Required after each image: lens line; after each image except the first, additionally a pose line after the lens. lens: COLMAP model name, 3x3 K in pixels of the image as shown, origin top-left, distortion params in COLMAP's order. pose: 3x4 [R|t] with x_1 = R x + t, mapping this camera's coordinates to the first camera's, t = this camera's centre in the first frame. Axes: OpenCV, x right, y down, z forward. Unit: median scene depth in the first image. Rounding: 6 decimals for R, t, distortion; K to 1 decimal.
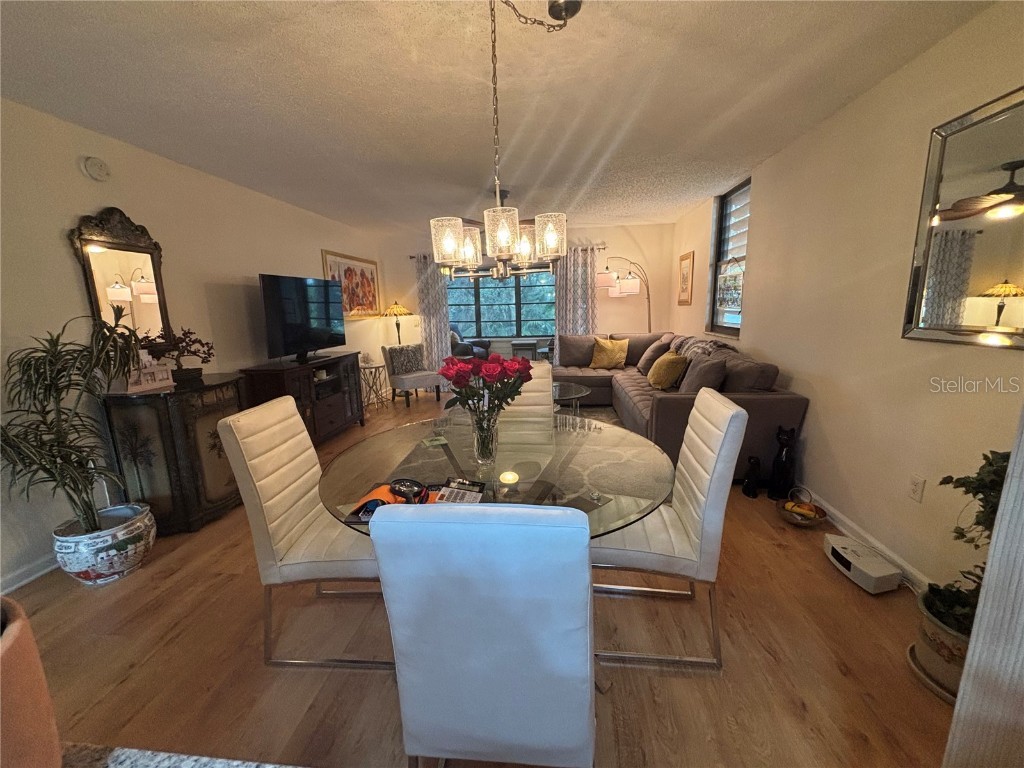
lens RADIAL K [[412.9, 0, 510.8], [0, 412.9, 389.0], [0, 0, 1]] dist [0.006799, -0.002387]
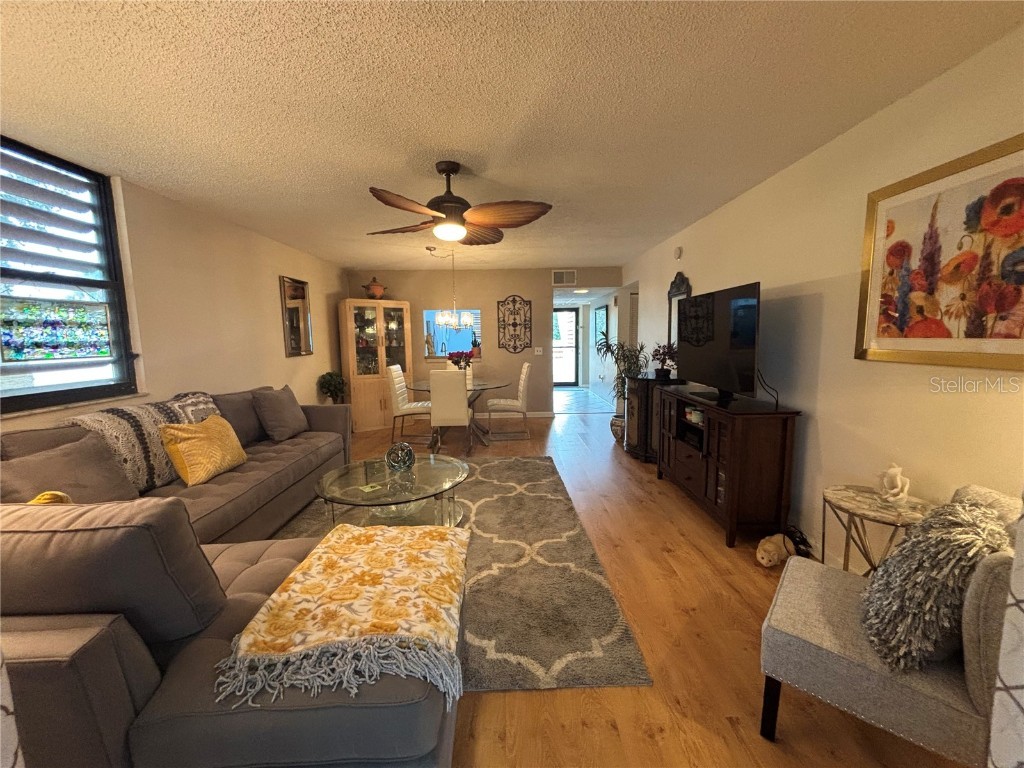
lens RADIAL K [[412.9, 0, 512.8], [0, 412.9, 381.7], [0, 0, 1]] dist [0.006799, -0.002387]
pose [[-0.991593, 0.053321, -0.117896, -0.019219], [0.014552, 0.951322, 0.307855, -0.252667], [0.128572, 0.303552, -0.944100, 1.239522]]
